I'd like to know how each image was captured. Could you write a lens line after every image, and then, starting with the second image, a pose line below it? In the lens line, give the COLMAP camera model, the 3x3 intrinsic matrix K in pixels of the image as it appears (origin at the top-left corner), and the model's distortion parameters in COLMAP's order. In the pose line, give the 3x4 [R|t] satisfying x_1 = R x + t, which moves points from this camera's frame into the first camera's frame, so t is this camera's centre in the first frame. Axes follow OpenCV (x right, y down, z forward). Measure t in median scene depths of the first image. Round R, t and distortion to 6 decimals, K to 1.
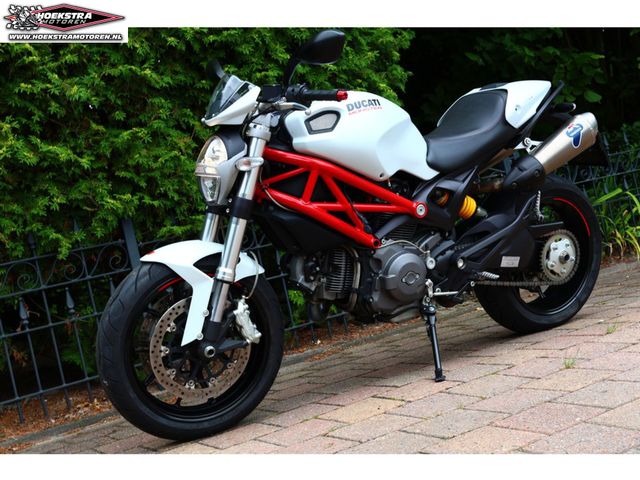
lens RADIAL K [[816.0, 0, 317.4], [0, 816.0, 242.8], [0, 0, 1]] dist [-0.003678, 0.000000]
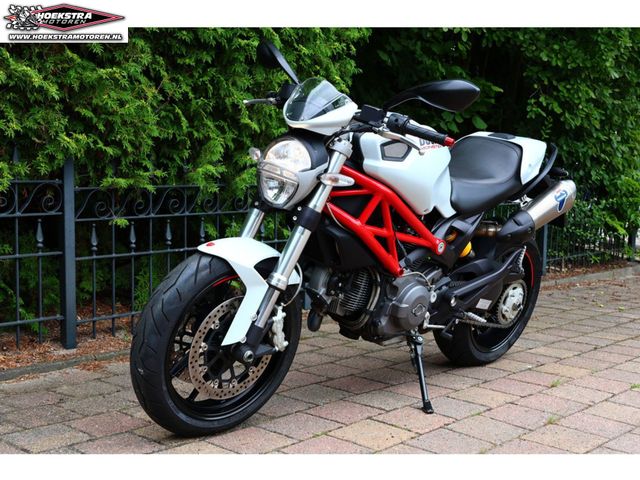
lens RADIAL K [[856.3, 0, 315.5], [0, 856.3, 241.7], [0, 0, 1]] dist [-0.008077, 0.000000]
pose [[0.927941, 0.207526, 0.309610, -0.353661], [-0.228434, 0.973018, 0.032449, -0.045047], [-0.294522, -0.100837, 0.950310, 0.013689]]
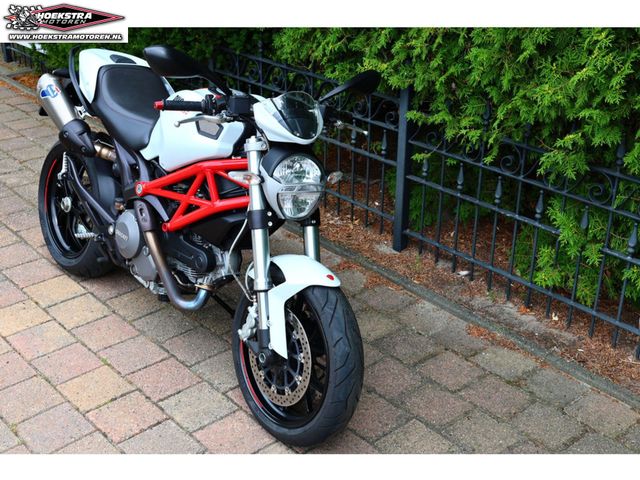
lens RADIAL K [[856.3, 0, 325.2], [0, 856.3, 239.8], [0, 0, 1]] dist [-0.008077, 0.000000]
pose [[0.195990, 0.611557, -0.766541, 0.843636], [-0.057630, 0.787534, 0.613571, -0.668887], [0.978911, -0.076078, 0.189592, 0.985586]]
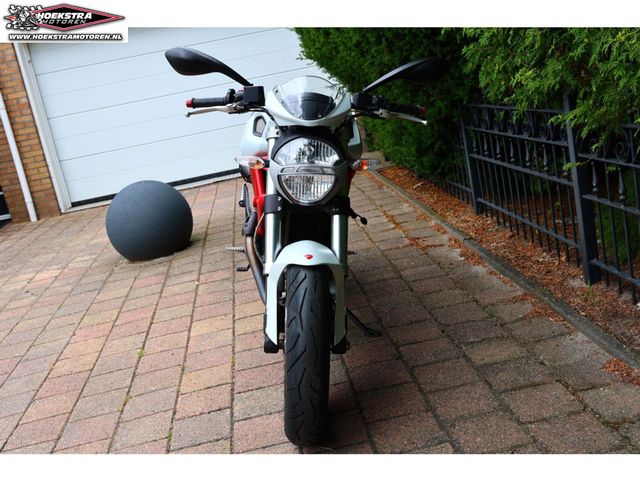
lens RADIAL K [[723.6, 0, 321.4], [0, 723.6, 238.6], [0, 0, 1]] dist [-0.005211, 0.000000]
pose [[-0.349453, 0.486598, -0.800690, 0.729625], [0.277692, 0.869960, 0.407500, -0.372133], [0.894857, -0.079943, -0.439135, 1.511614]]
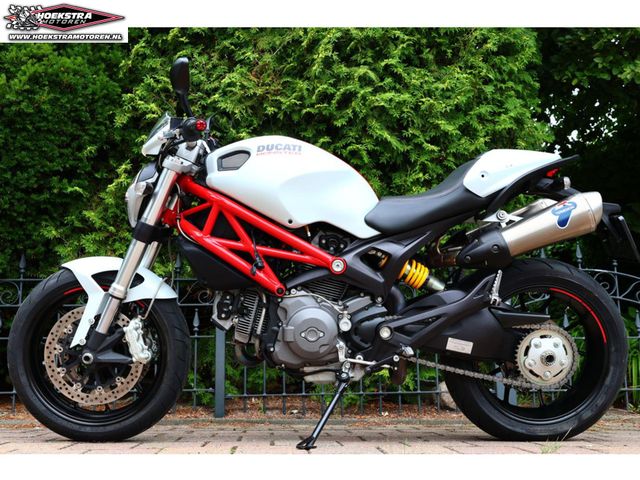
lens RADIAL K [[696.7, 0, 321.4], [0, 696.7, 242.1], [0, 0, 1]] dist [-0.010408, 0.000000]
pose [[0.876551, 0.121655, -0.465681, 0.474869], [-0.183216, 0.979026, -0.089107, 0.008586], [0.445074, 0.163427, 0.880455, 0.271990]]
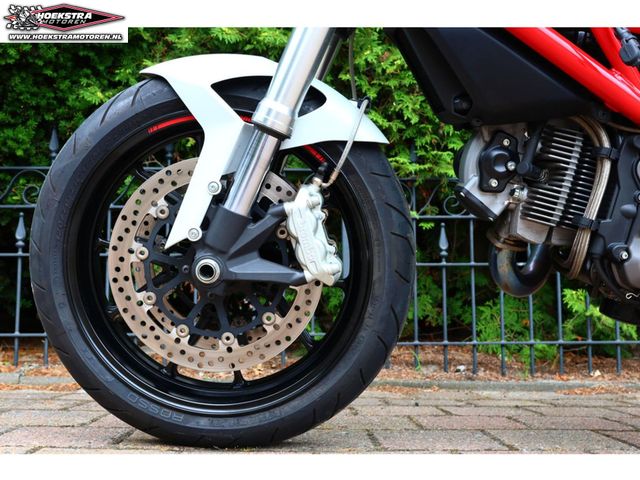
lens RADIAL K [[696.7, 0, 320.0], [0, 696.7, 244.1], [0, 0, 1]] dist [-0.010408, 0.000000]
pose [[0.857237, 0.170544, -0.485859, 0.102427], [-0.192794, 0.981230, 0.004265, 0.091341], [0.477467, 0.090015, 0.874027, 0.594425]]
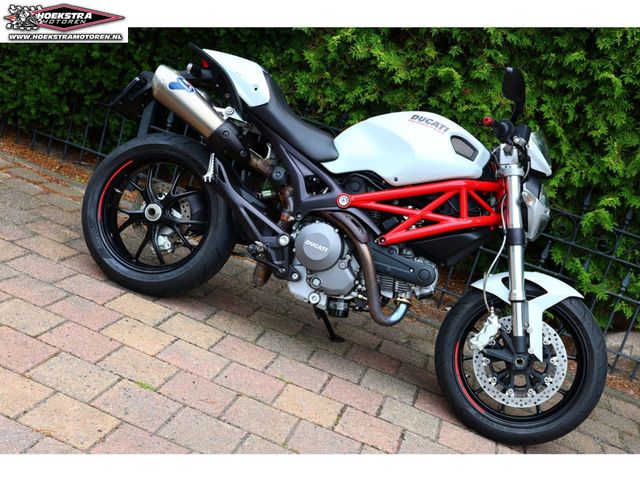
lens RADIAL K [[816.0, 0, 320.7], [0, 816.0, 239.1], [0, 0, 1]] dist [-0.003678, 0.000000]
pose [[0.599625, 0.567724, -0.564038, 0.501548], [-0.434869, 0.822812, 0.365883, -0.351097], [0.671818, 0.025890, 0.740264, 0.161737]]
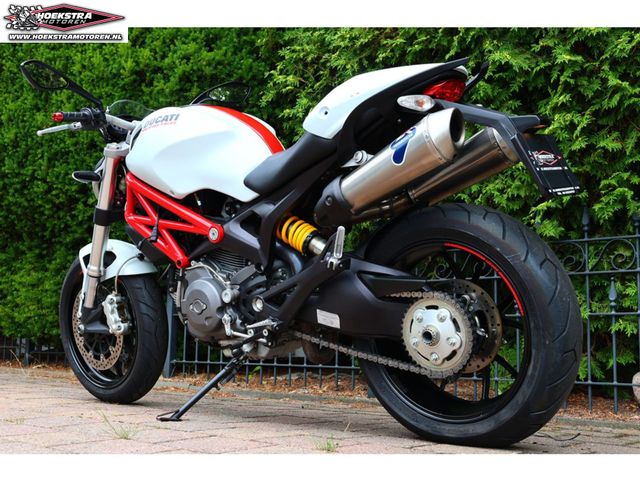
lens RADIAL K [[787.1, 0, 319.7], [0, 787.1, 243.3], [0, 0, 1]] dist [-0.022343, 0.000000]
pose [[0.359852, 0.098729, -0.927771, 0.952992], [-0.107414, 0.992158, 0.063918, -0.095901], [0.926806, 0.076654, 0.367635, 0.778920]]
